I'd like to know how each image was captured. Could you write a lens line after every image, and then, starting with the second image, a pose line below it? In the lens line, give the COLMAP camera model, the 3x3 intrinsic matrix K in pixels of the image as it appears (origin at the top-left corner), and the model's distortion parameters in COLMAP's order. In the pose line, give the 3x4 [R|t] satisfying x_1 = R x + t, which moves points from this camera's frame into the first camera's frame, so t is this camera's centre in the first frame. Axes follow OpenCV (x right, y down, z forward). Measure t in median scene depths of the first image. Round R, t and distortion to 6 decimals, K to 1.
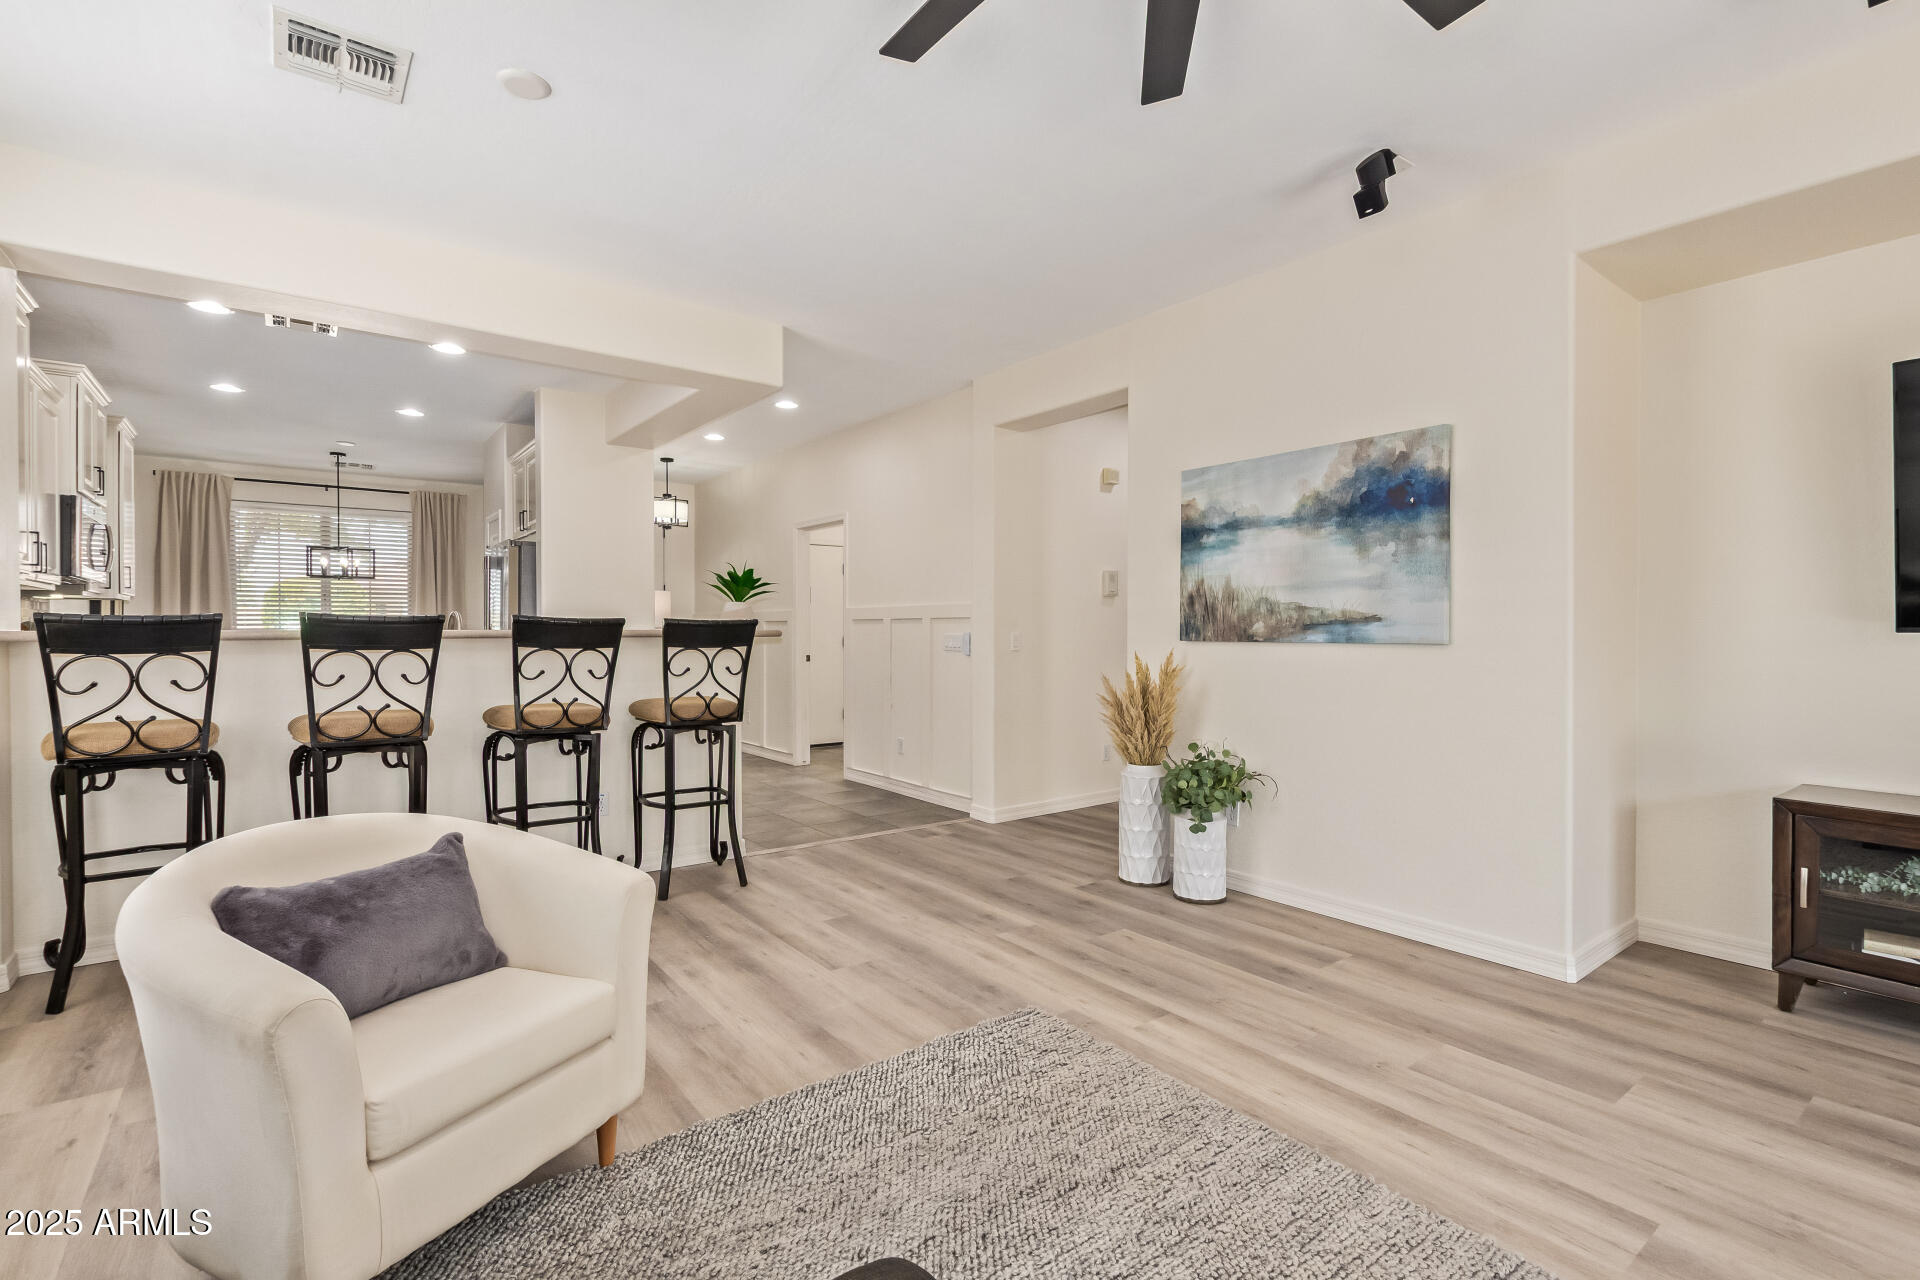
lens RADIAL K [[879.0, 0, 969.0], [0, 879.0, 636.6], [0, 0, 1]] dist [0.005686, -0.001413]
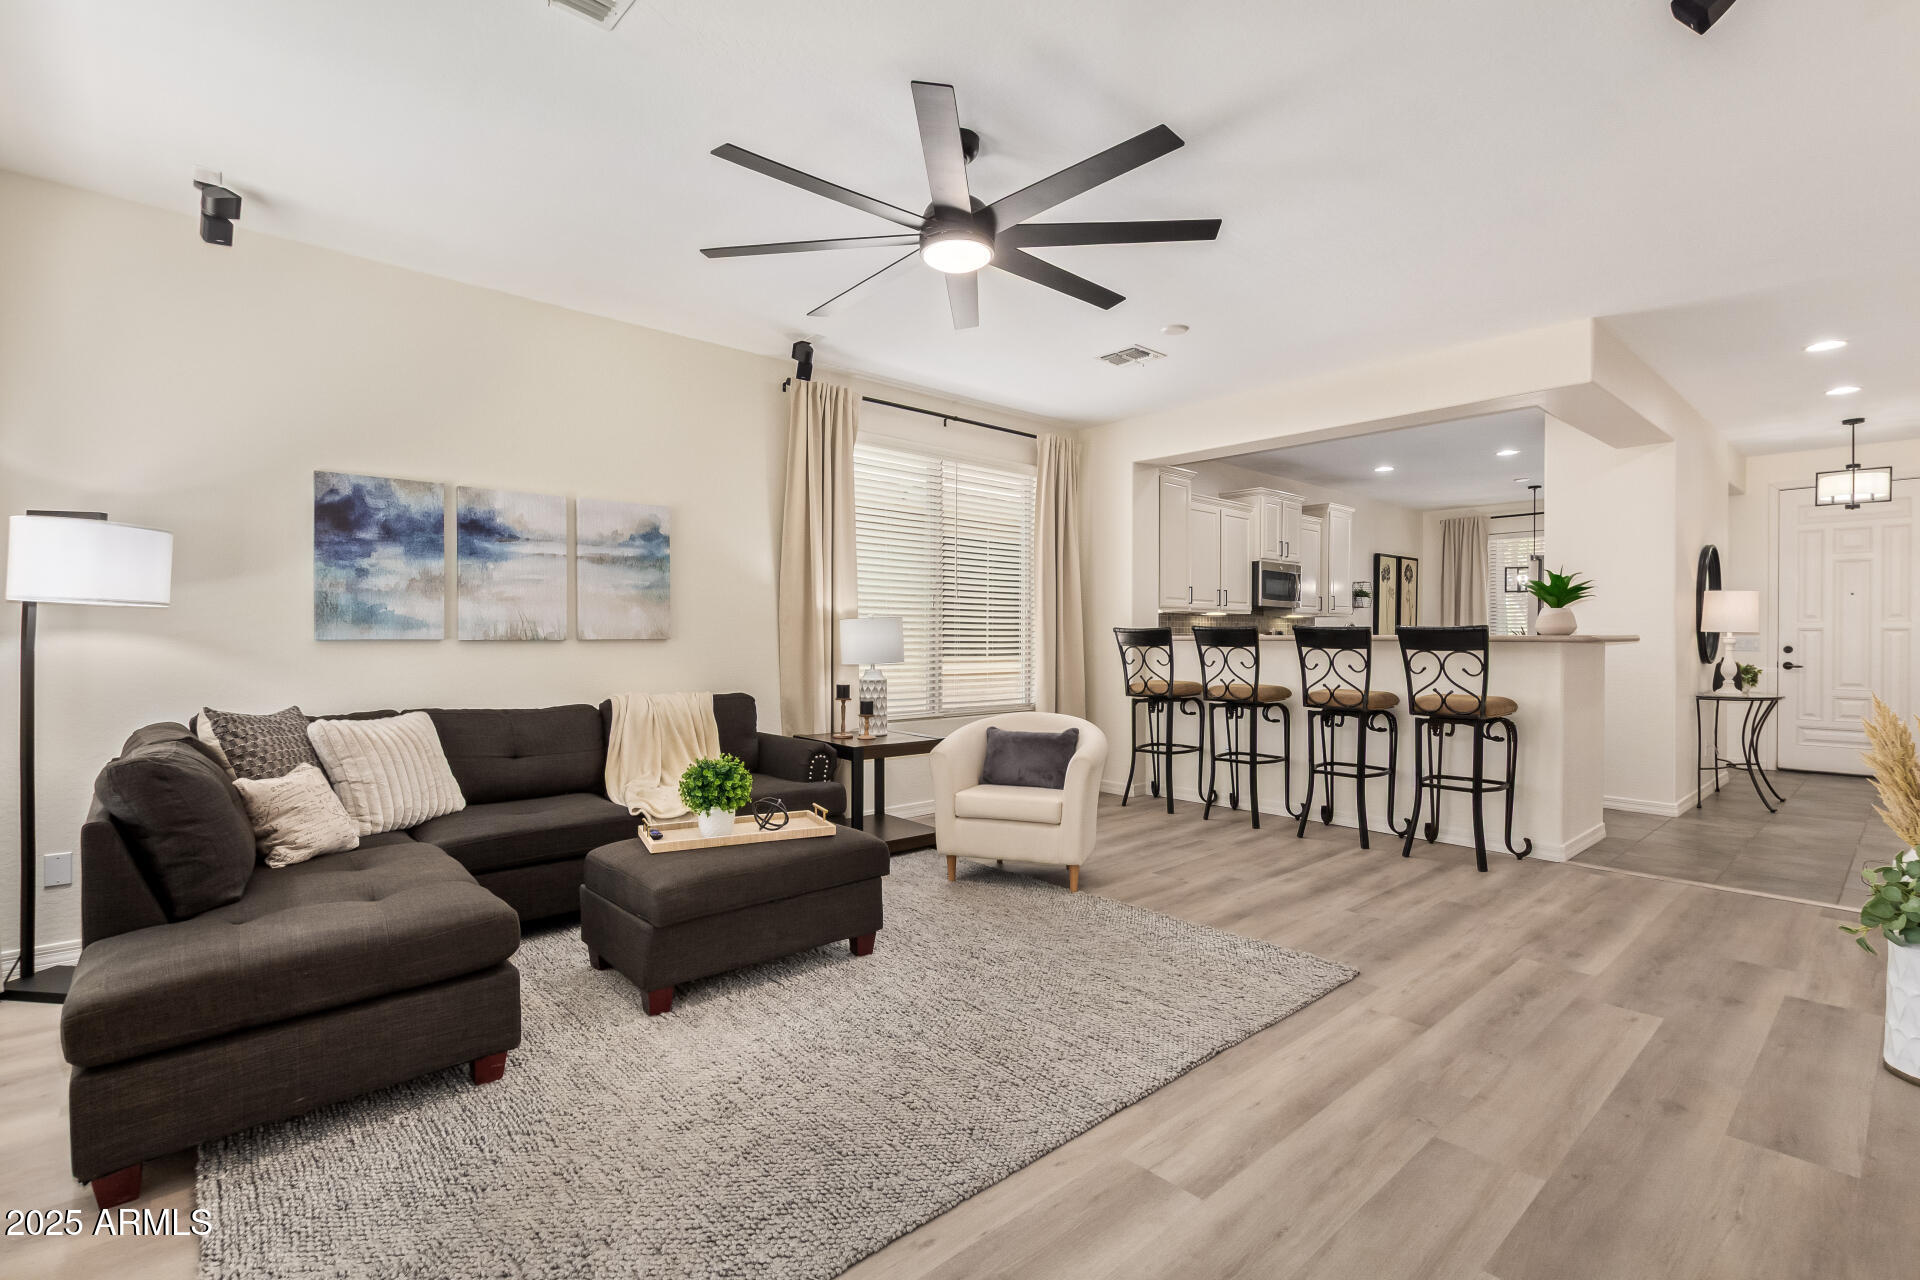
lens RADIAL K [[879.0, 0, 959.9], [0, 879.0, 634.7], [0, 0, 1]] dist [0.005686, -0.001413]
pose [[0.082879, 0.001190, -0.996559, 0.906692], [-0.008727, 0.999962, 0.000469, -0.004053], [0.996521, 0.008659, 0.082886, 0.308266]]
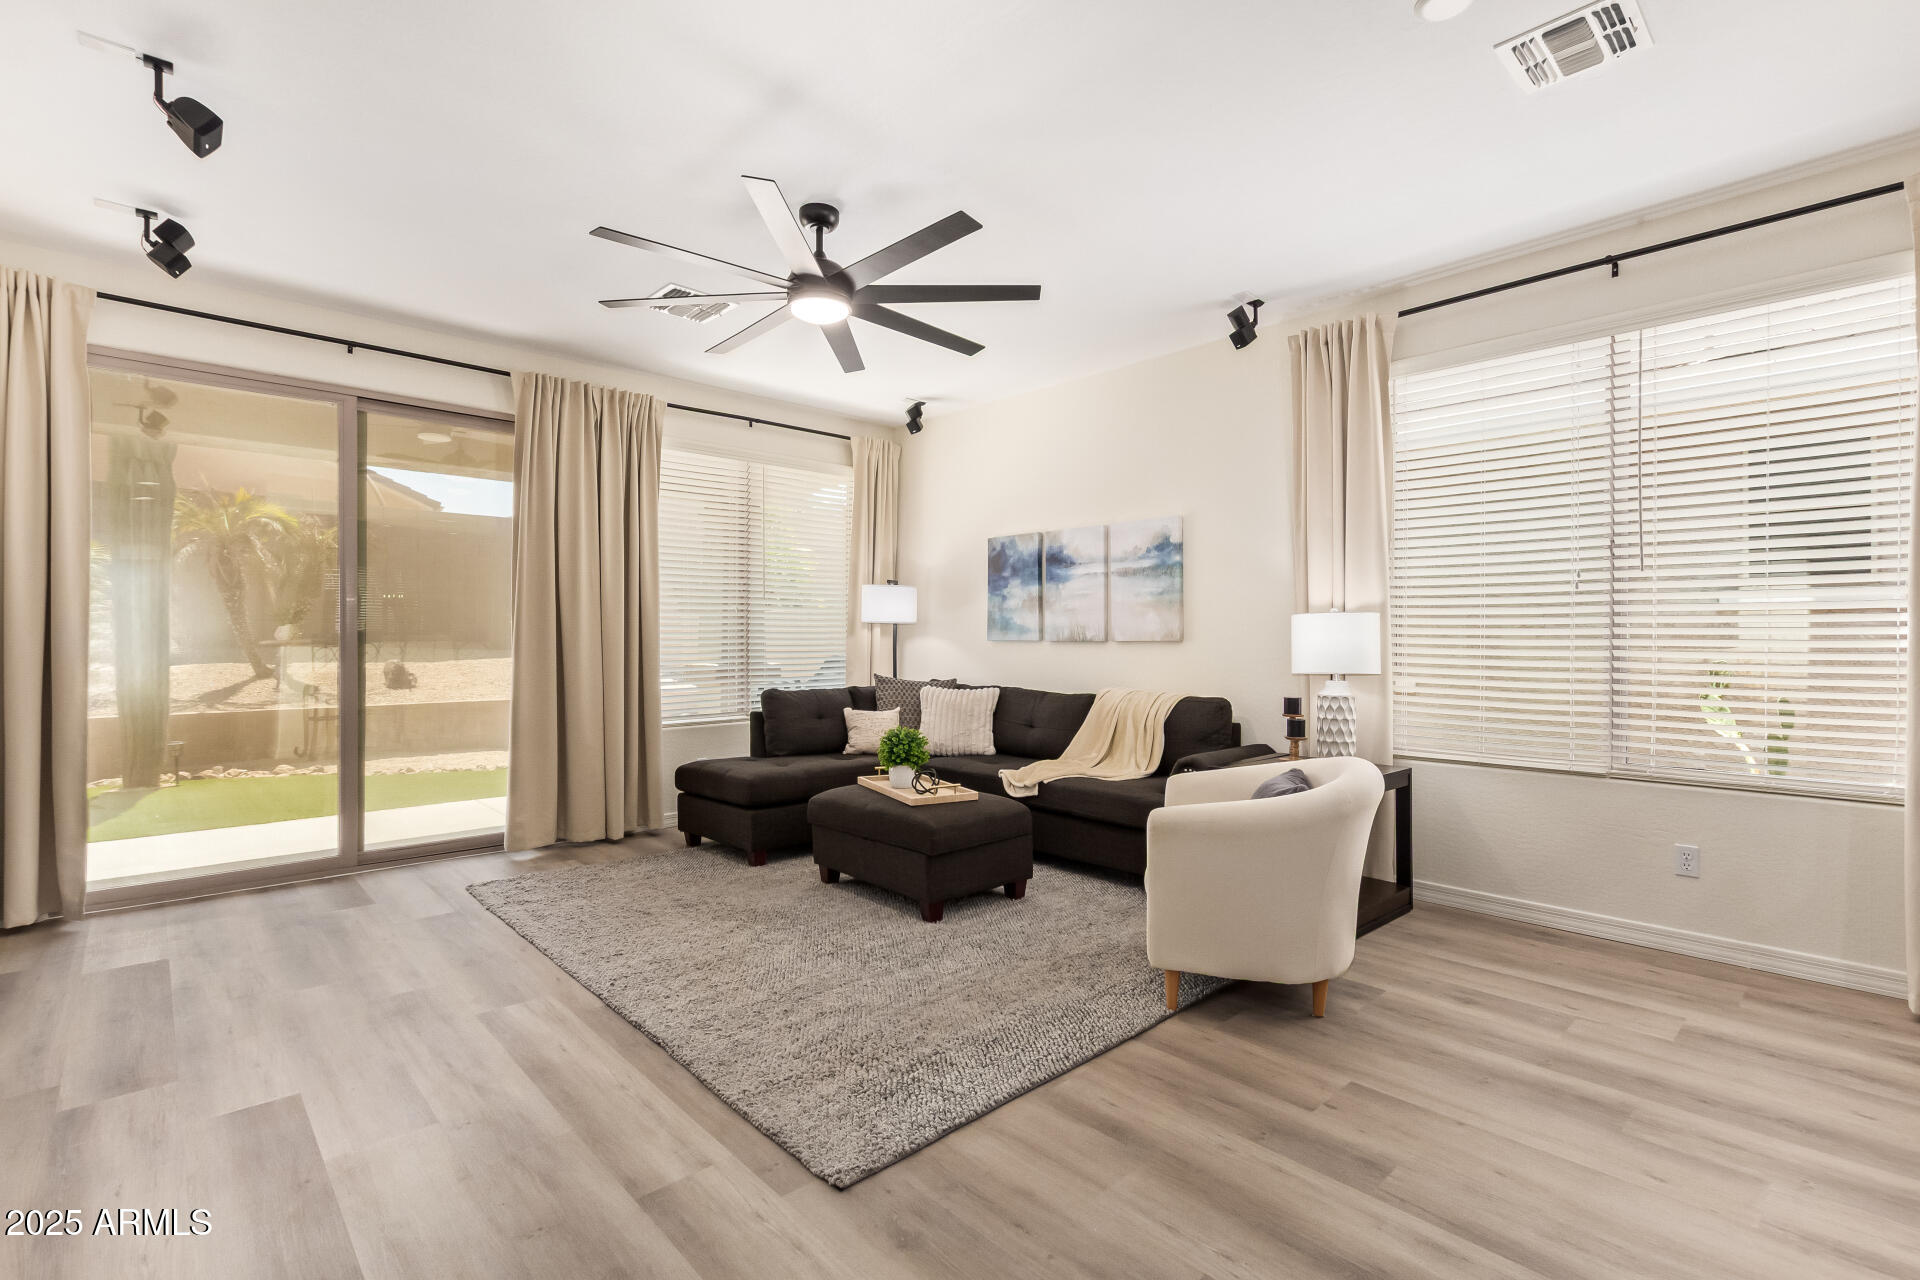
lens RADIAL K [[879.0, 0, 972.3], [0, 879.0, 644.6], [0, 0, 1]] dist [0.005686, -0.001413]
pose [[-0.994852, 0.002487, -0.101310, 0.031247], [0.000981, 0.999888, 0.014911, -0.008425], [0.101336, 0.014735, -0.994743, 1.322959]]
